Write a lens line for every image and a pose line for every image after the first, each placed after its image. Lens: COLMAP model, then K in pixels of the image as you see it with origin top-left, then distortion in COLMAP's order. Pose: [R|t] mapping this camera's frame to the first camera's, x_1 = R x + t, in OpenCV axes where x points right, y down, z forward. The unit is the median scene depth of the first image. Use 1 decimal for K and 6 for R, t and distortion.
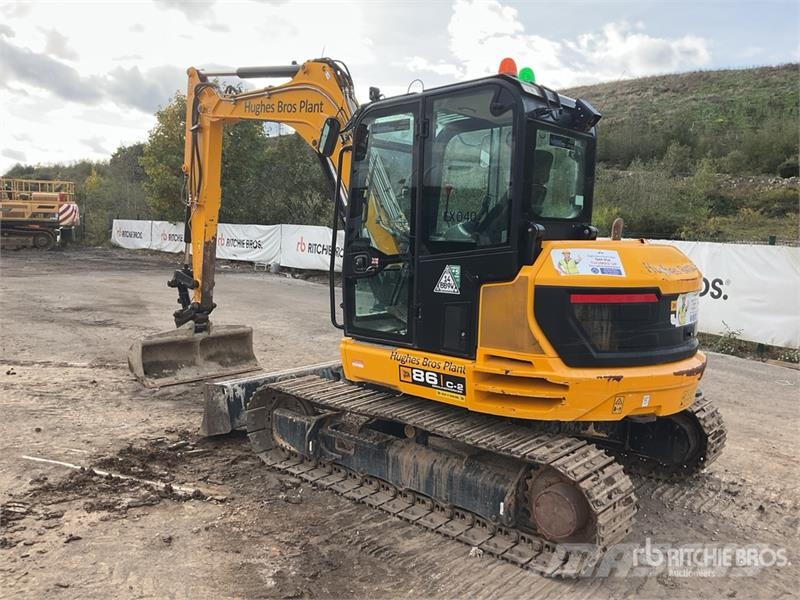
lens RADIAL K [[662.8, 0, 396.6], [0, 662.8, 292.8], [0, 0, 1]] dist [0.060548, -0.098717]
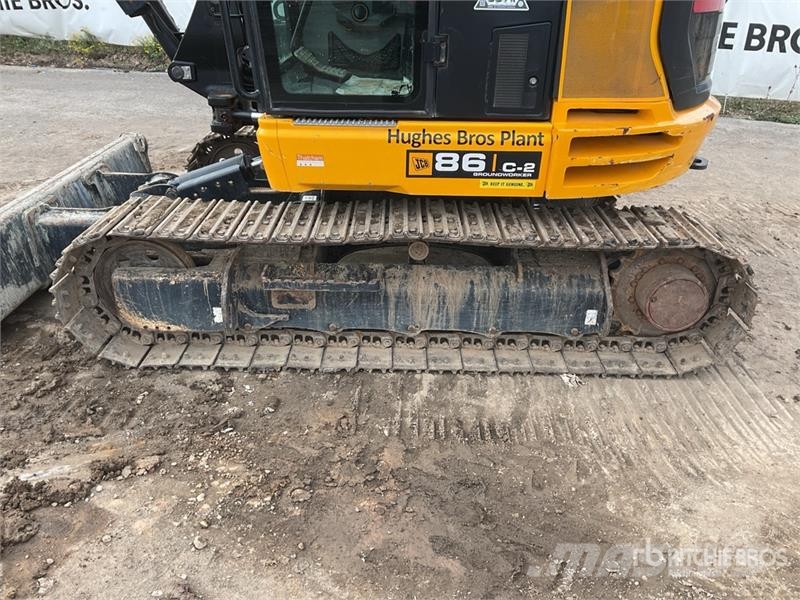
lens RADIAL K [[662.8, 0, 369.6], [0, 662.8, 306.3], [0, 0, 1]] dist [0.060548, -0.098717]
pose [[0.769037, -0.309877, 0.559070, -0.413020], [0.070108, 0.910247, 0.408086, -0.010501], [-0.635348, -0.274638, 0.721739, 0.569821]]
